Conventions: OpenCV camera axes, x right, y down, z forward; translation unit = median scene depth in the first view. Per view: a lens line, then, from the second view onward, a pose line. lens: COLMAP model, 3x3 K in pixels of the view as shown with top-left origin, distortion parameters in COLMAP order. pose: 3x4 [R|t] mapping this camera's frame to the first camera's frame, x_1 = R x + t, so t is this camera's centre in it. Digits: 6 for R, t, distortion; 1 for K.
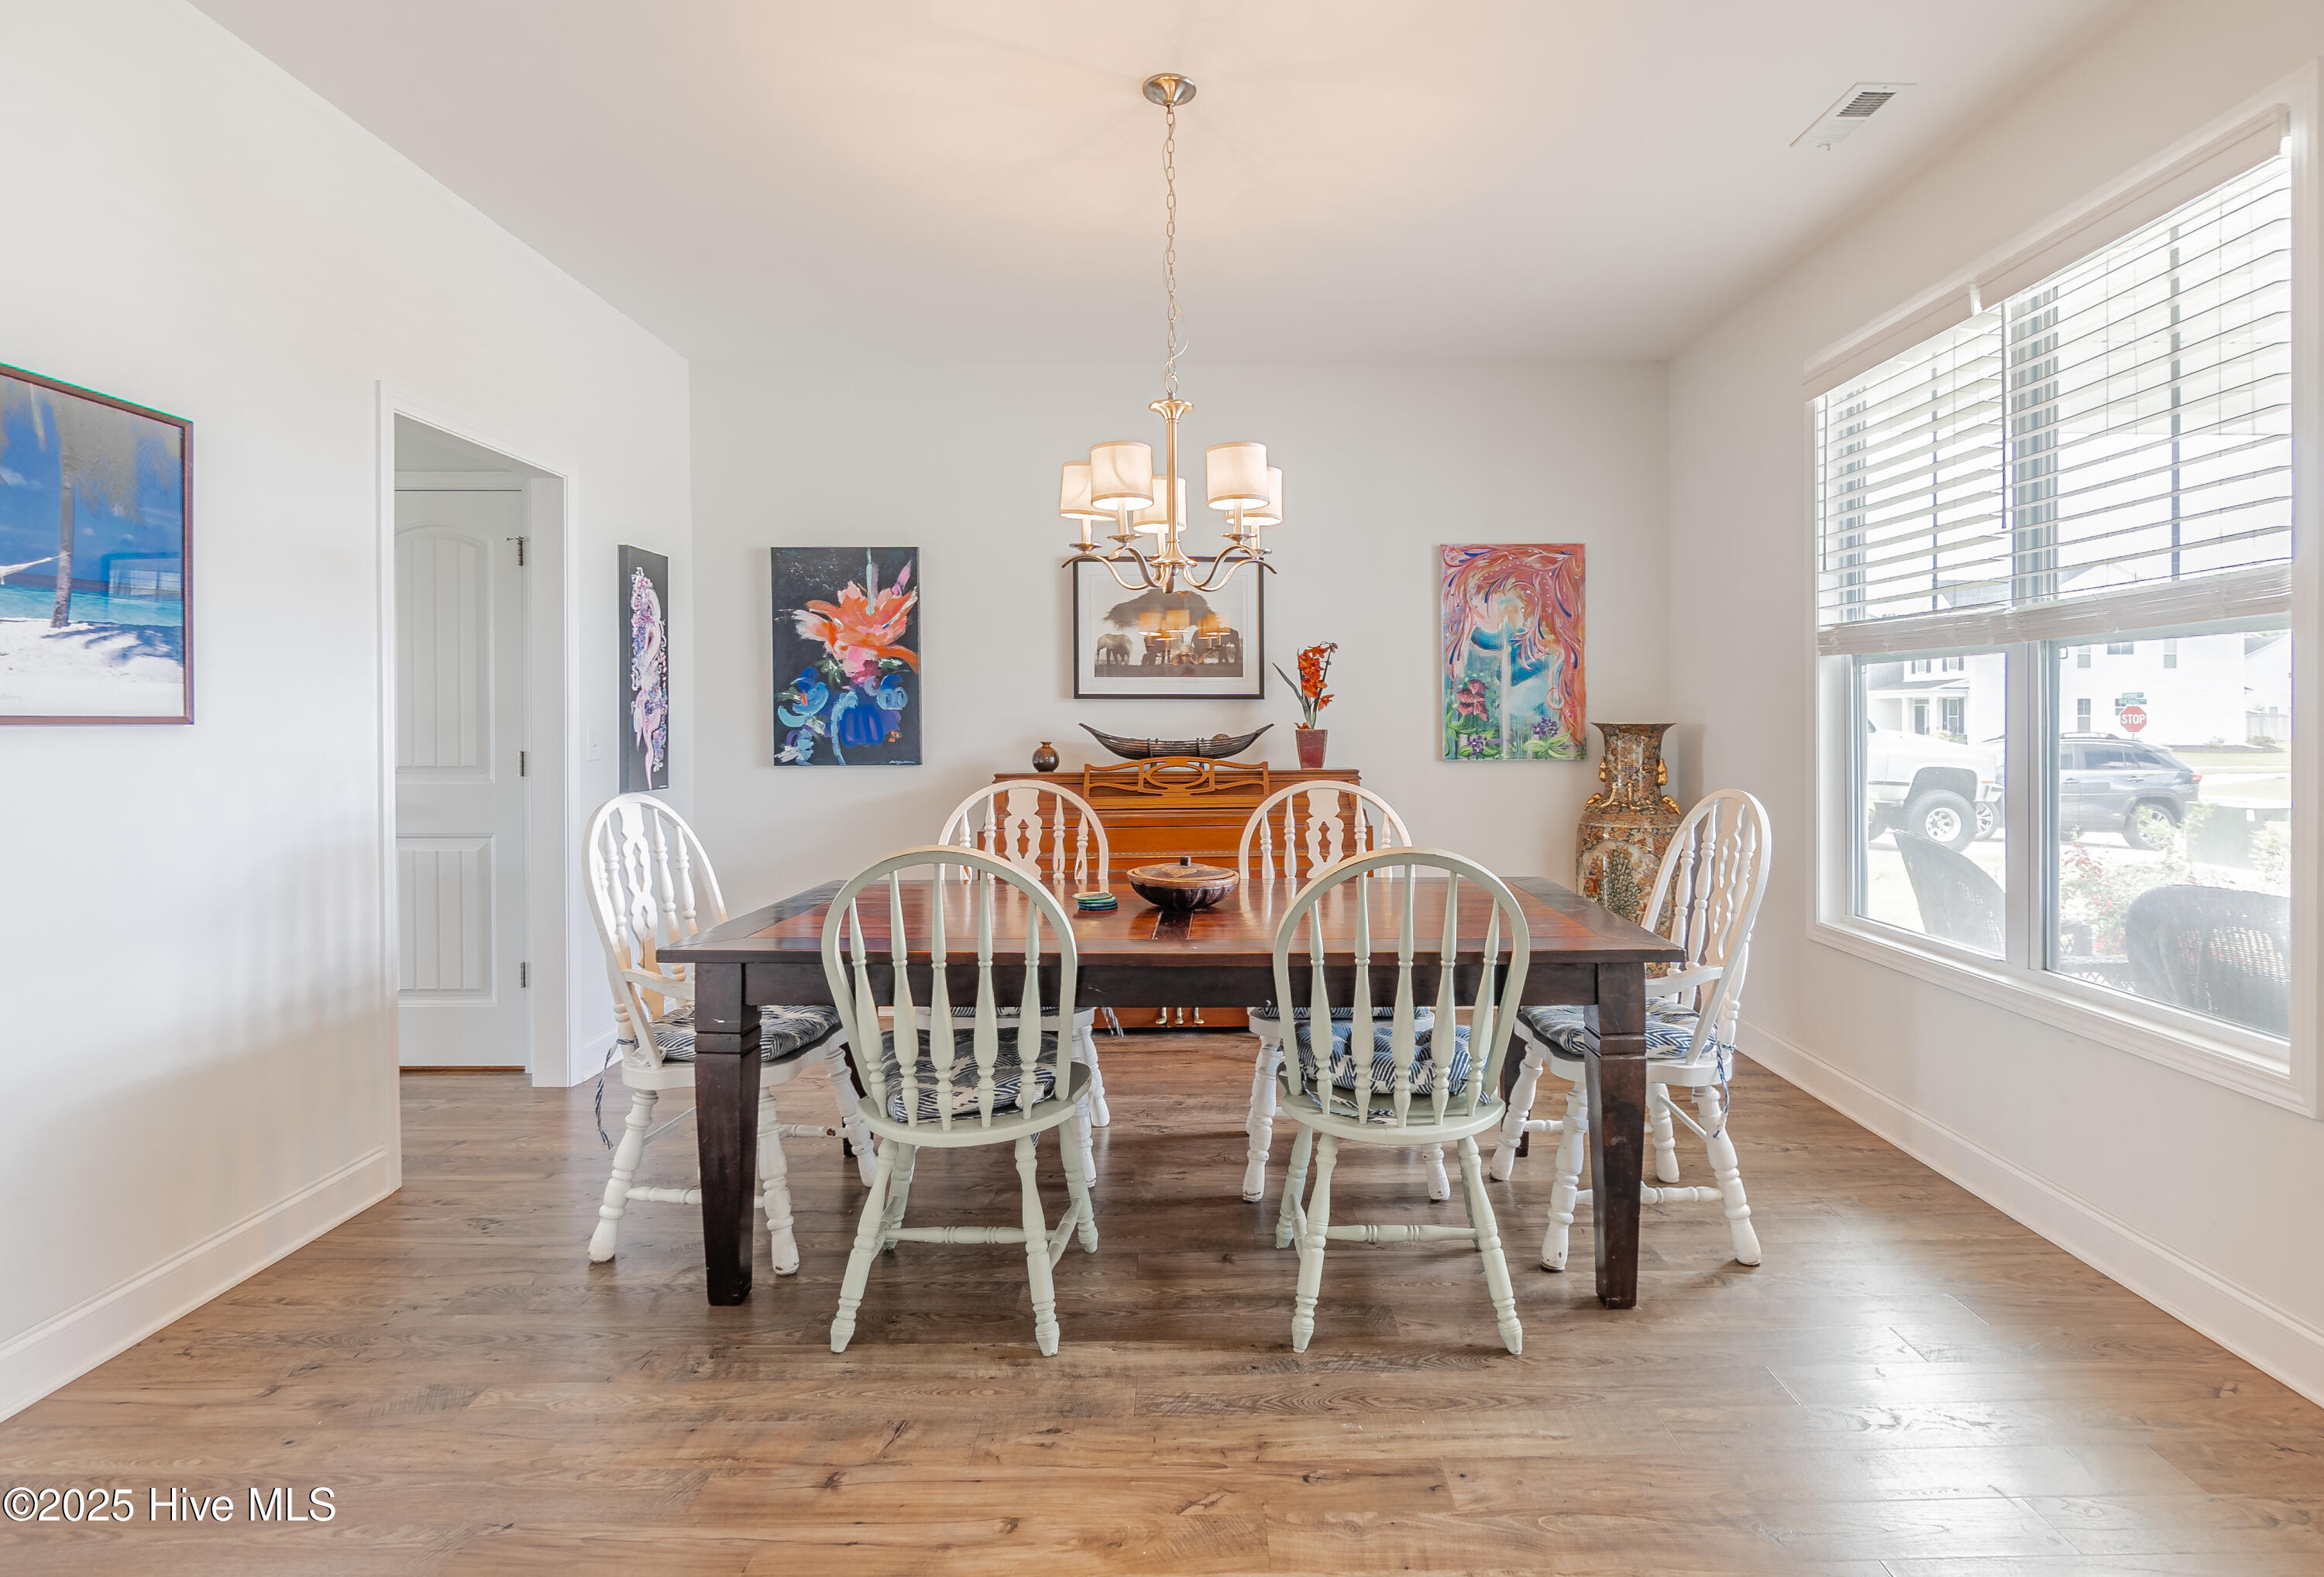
lens RADIAL K [[1095.8, 0, 1164.6], [0, 1095.8, 777.1], [0, 0, 1]] dist [-0.002802, 0.000238]
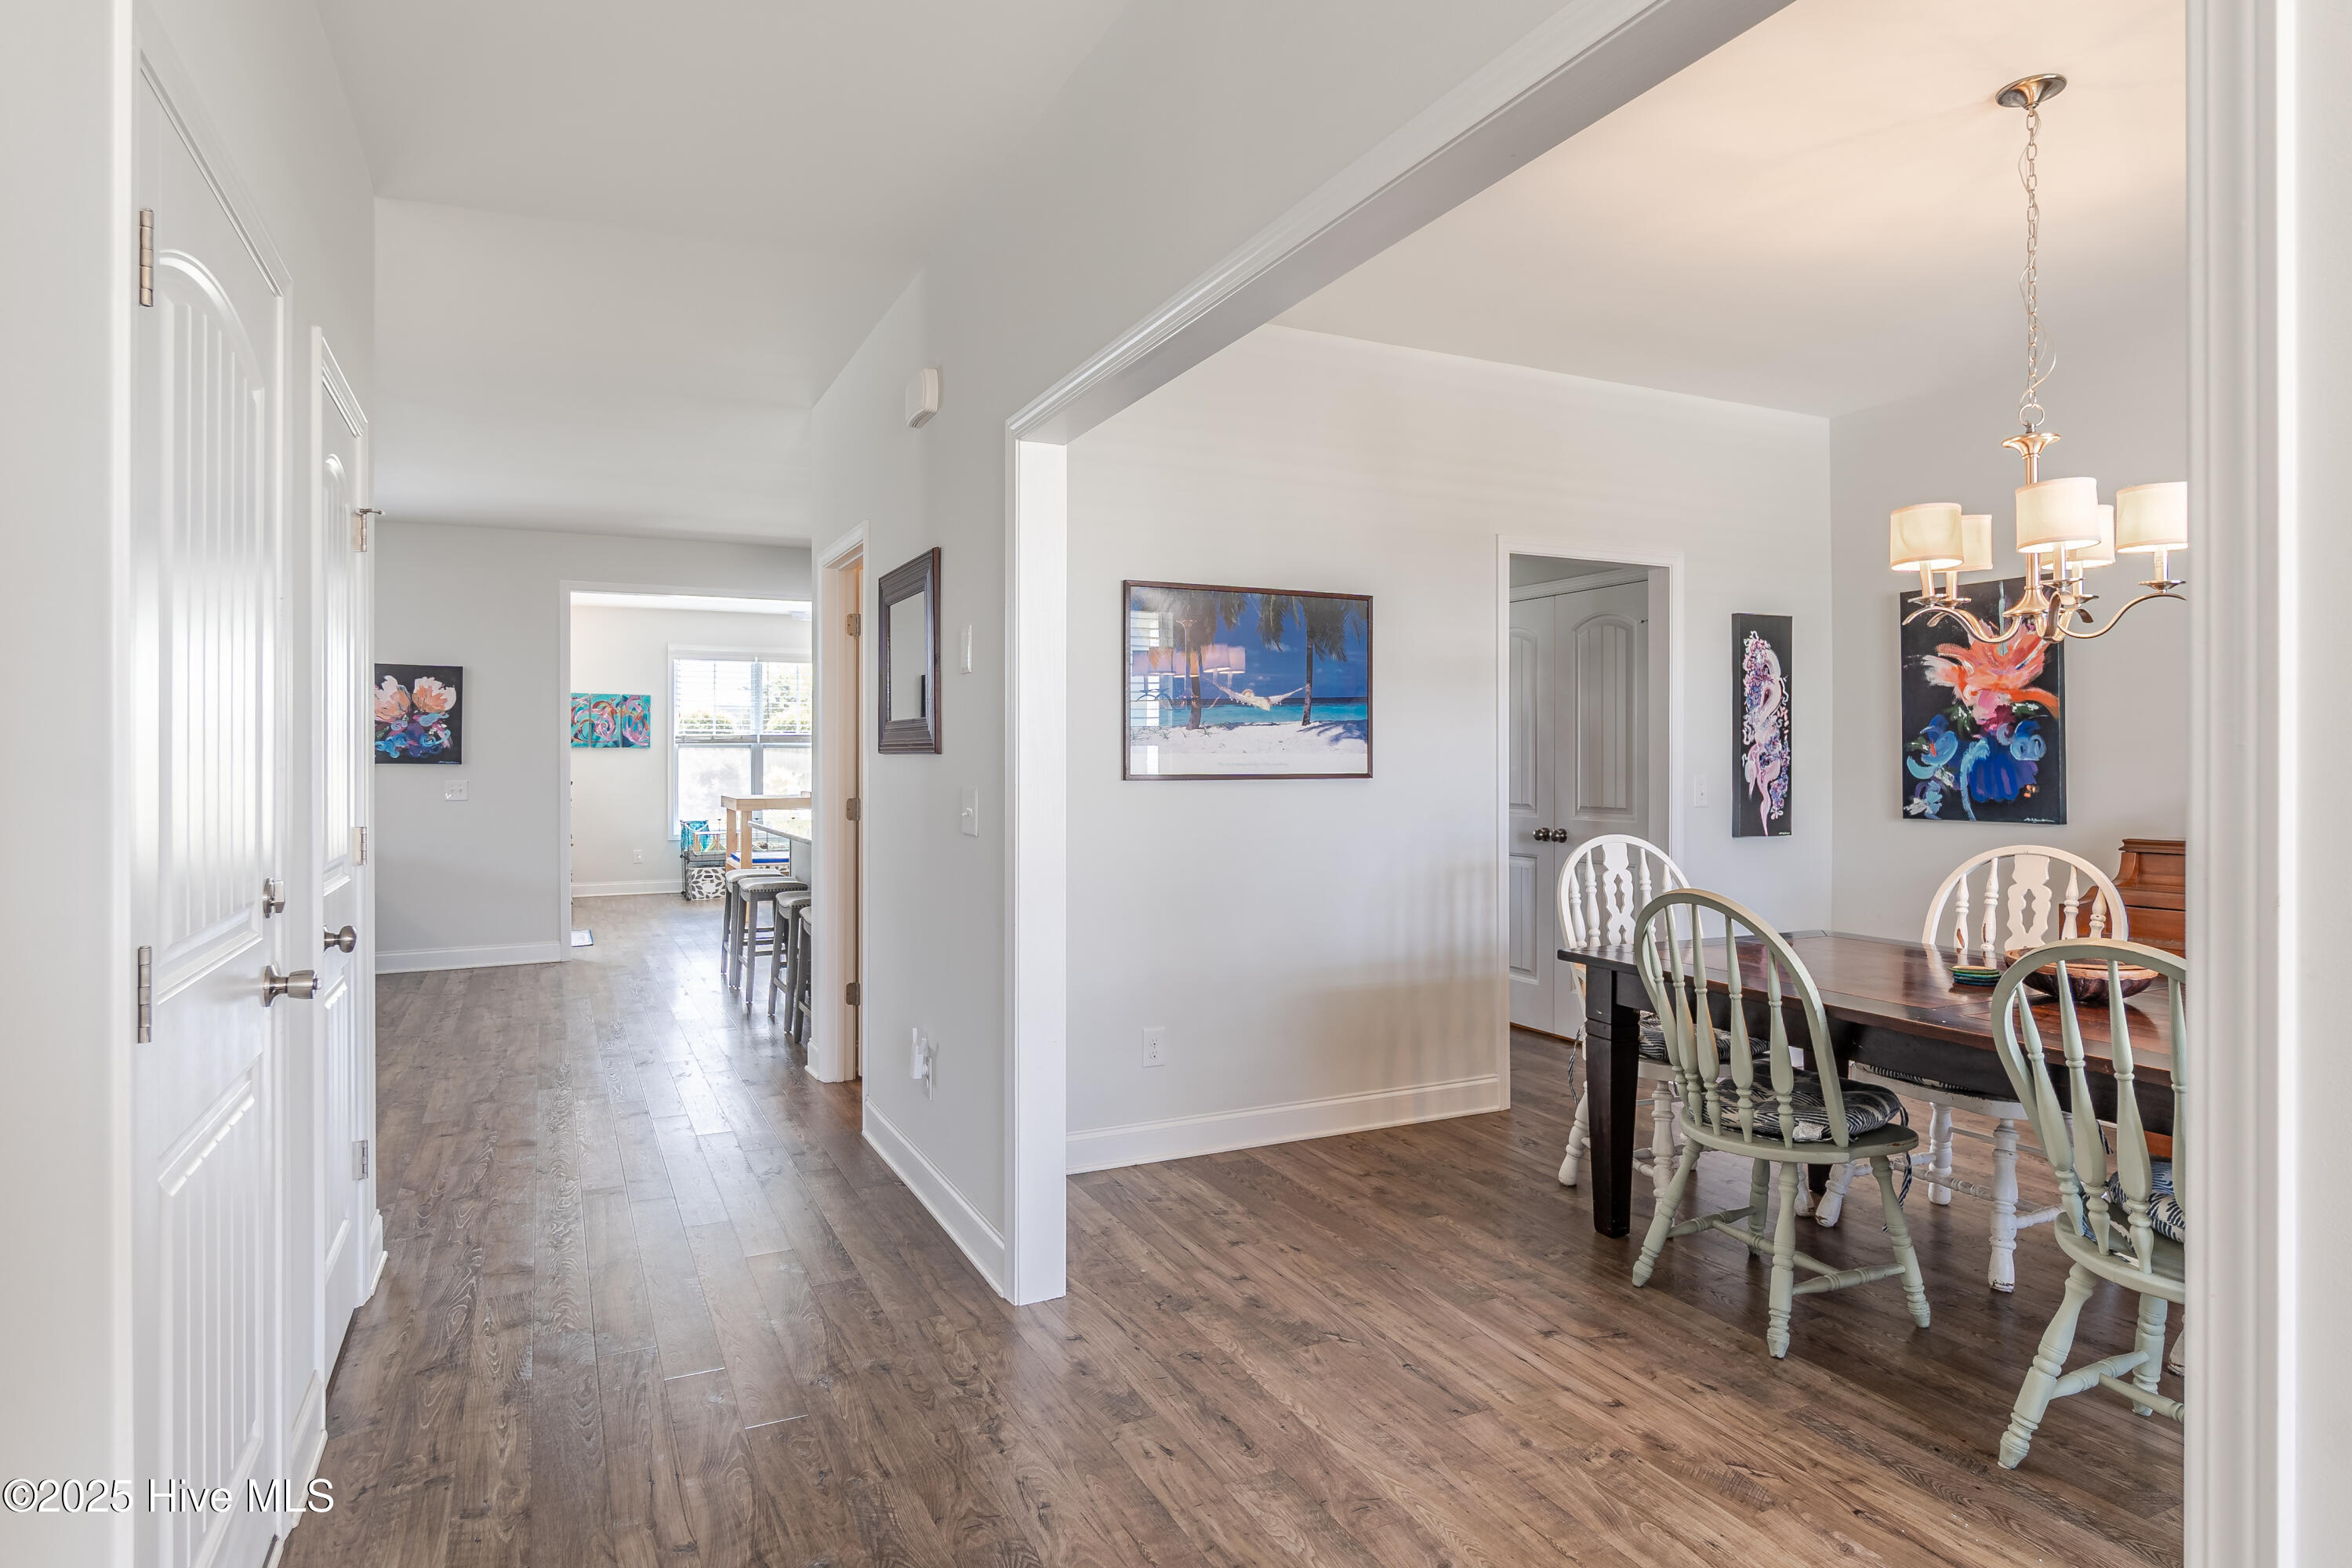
lens RADIAL K [[1290.6, 0, 1173.2], [0, 1290.6, 757.3], [0, 0, 1]] dist [0.003635, 0.000742]
pose [[0.413626, -0.007400, -0.910417, 0.447408], [-0.043377, 0.998671, -0.027824, -0.005091], [0.909413, 0.051000, 0.412755, -0.060434]]
